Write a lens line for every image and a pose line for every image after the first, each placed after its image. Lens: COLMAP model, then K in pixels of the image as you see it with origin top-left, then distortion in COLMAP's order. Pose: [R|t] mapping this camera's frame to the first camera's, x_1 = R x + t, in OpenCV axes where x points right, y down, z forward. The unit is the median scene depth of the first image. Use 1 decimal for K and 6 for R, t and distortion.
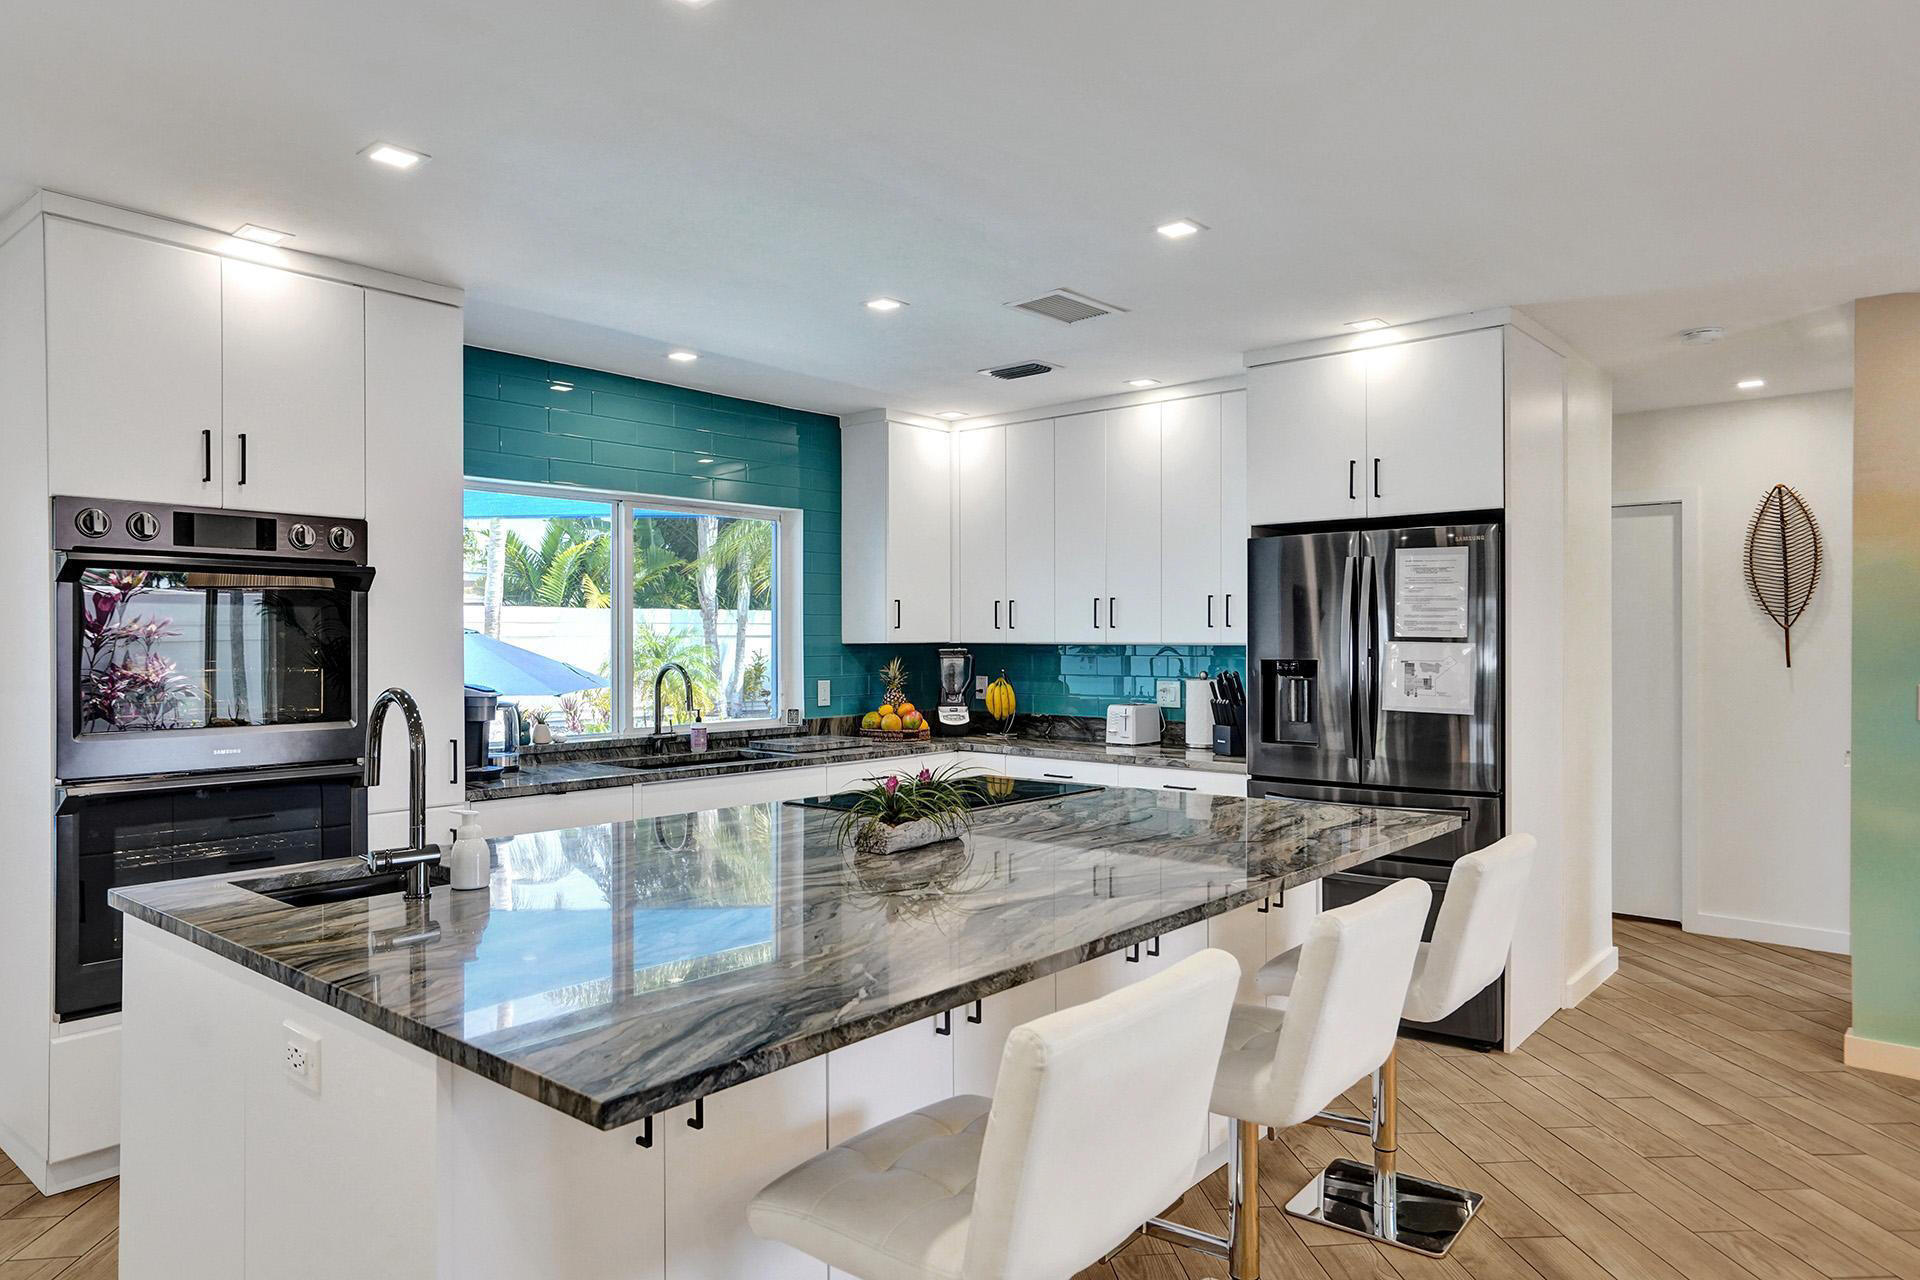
lens RADIAL K [[1215.5, 0, 960.0], [0, 1215.5, 640.0], [0, 0, 1]] dist [-0.000370, 0.000270]
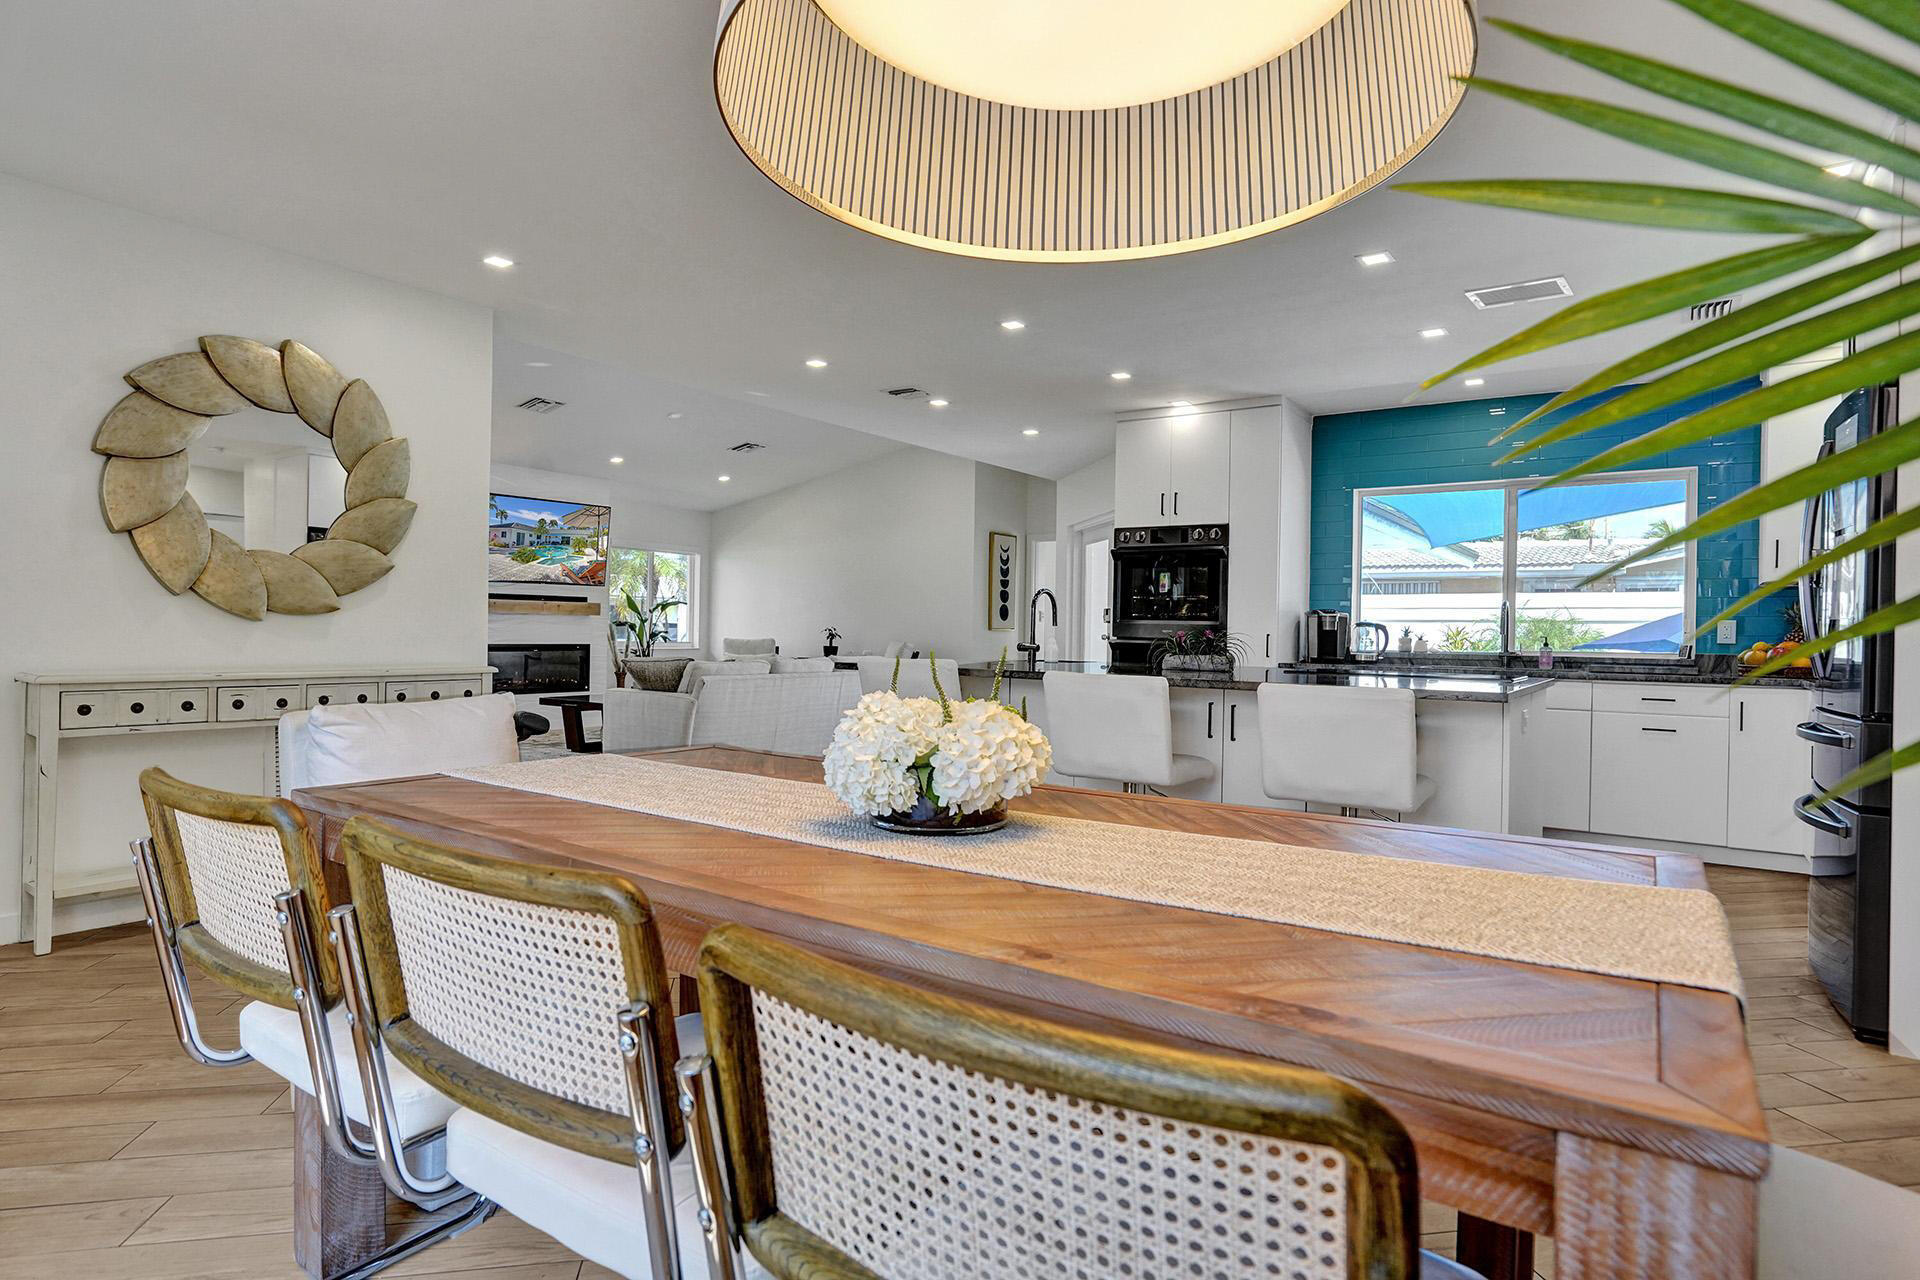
lens RADIAL K [[1009.1, 0, 960.0], [0, 1009.1, 640.0], [0, 0, 1]] dist [-0.015112, 0.000460]
pose [[0.096233, 0.011154, -0.995296, 0.839536], [-0.019735, 0.999762, 0.009296, 0.065636], [0.995163, 0.018748, 0.096431, 0.276237]]
